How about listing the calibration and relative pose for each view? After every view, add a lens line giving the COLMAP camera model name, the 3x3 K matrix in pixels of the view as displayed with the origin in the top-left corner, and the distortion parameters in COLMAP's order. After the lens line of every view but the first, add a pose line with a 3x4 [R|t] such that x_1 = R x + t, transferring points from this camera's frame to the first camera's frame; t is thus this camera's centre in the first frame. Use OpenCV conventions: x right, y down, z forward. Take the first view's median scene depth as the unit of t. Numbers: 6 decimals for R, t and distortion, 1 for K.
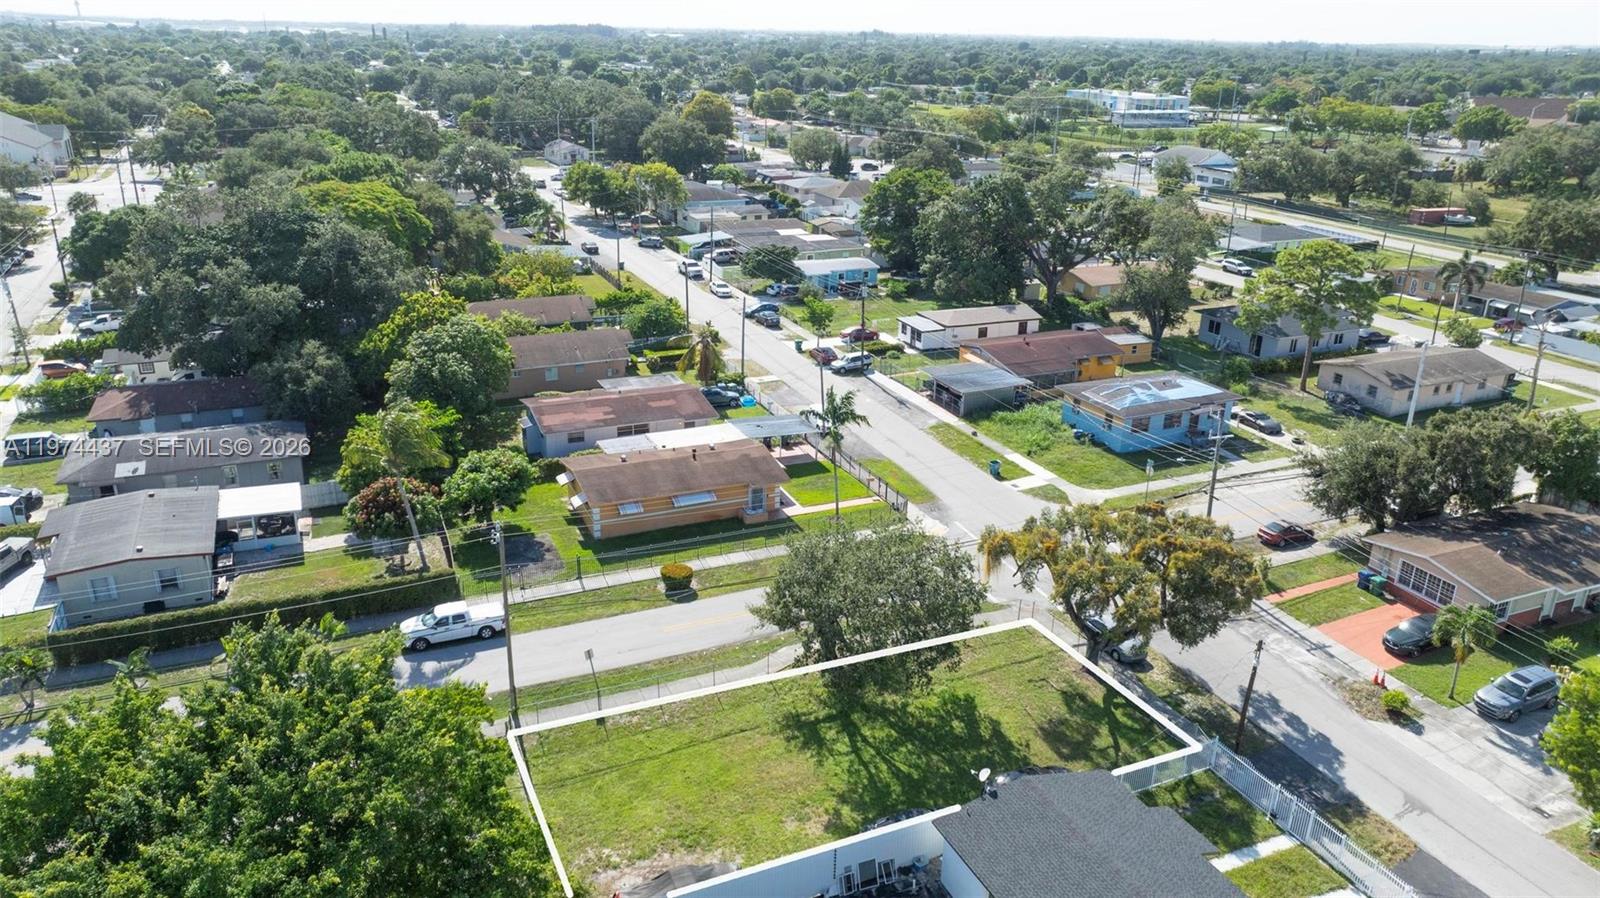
lens RADIAL K [[1128.0, 0, 800.0], [0, 1128.0, 449.0], [0, 0, 1]] dist [-0.019738, -0.002389]
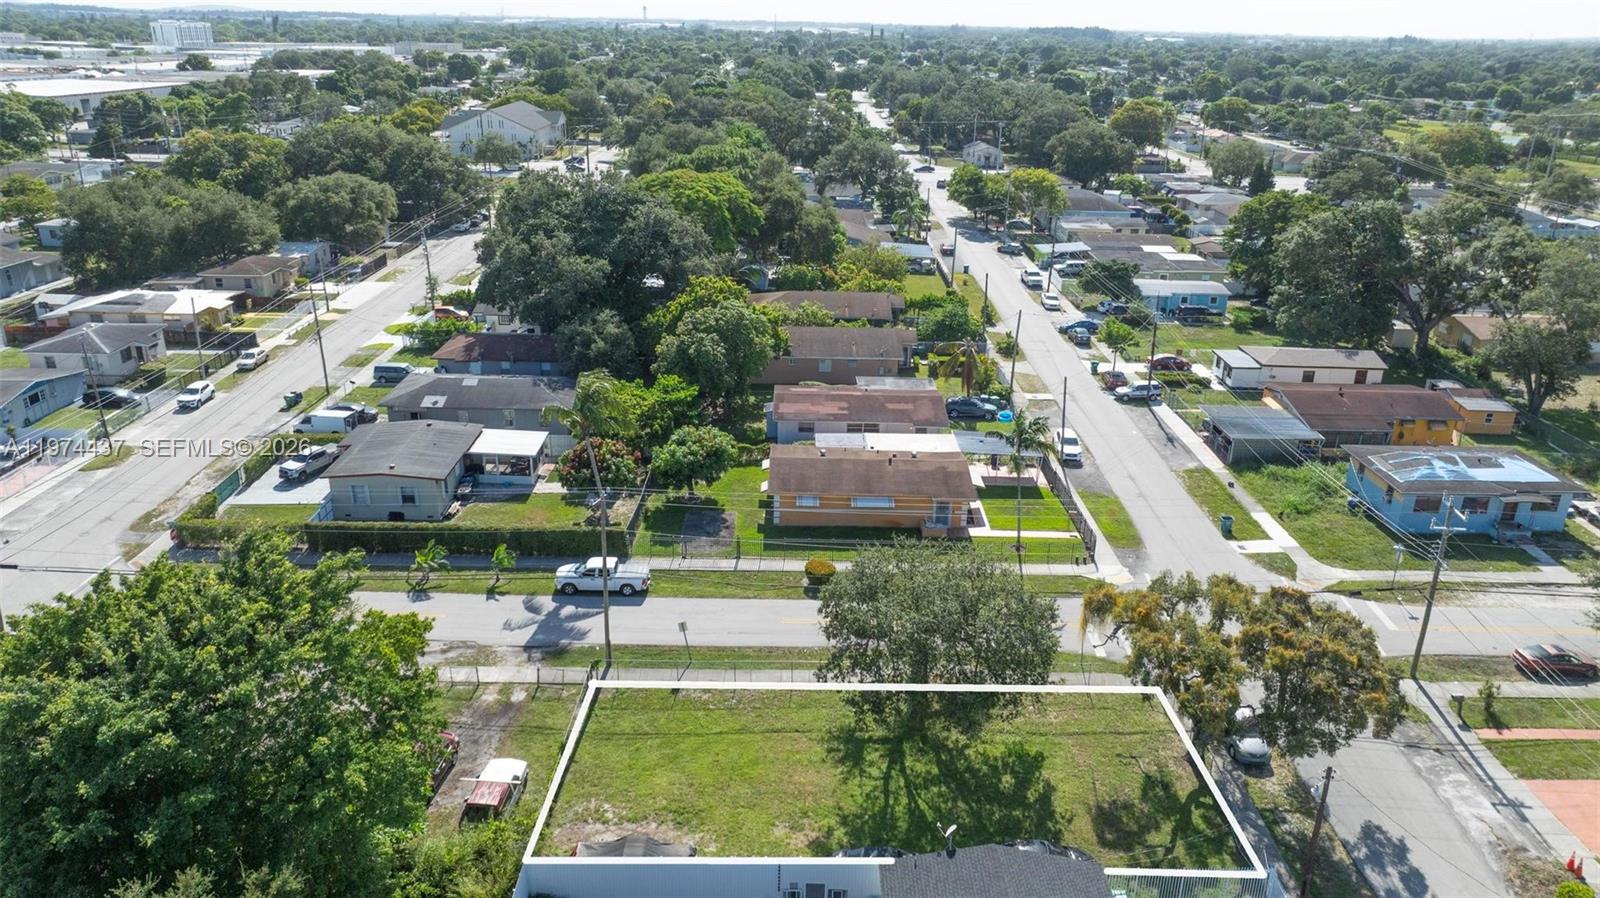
lens RADIAL K [[1128.0, 0, 800.0], [0, 1128.0, 449.0], [0, 0, 1]] dist [-0.019738, -0.002389]
pose [[0.914571, 0.143111, -0.378259, 0.175746], [-0.143732, 0.989255, 0.026753, -0.016167], [0.378023, 0.029900, 0.925313, 0.036017]]
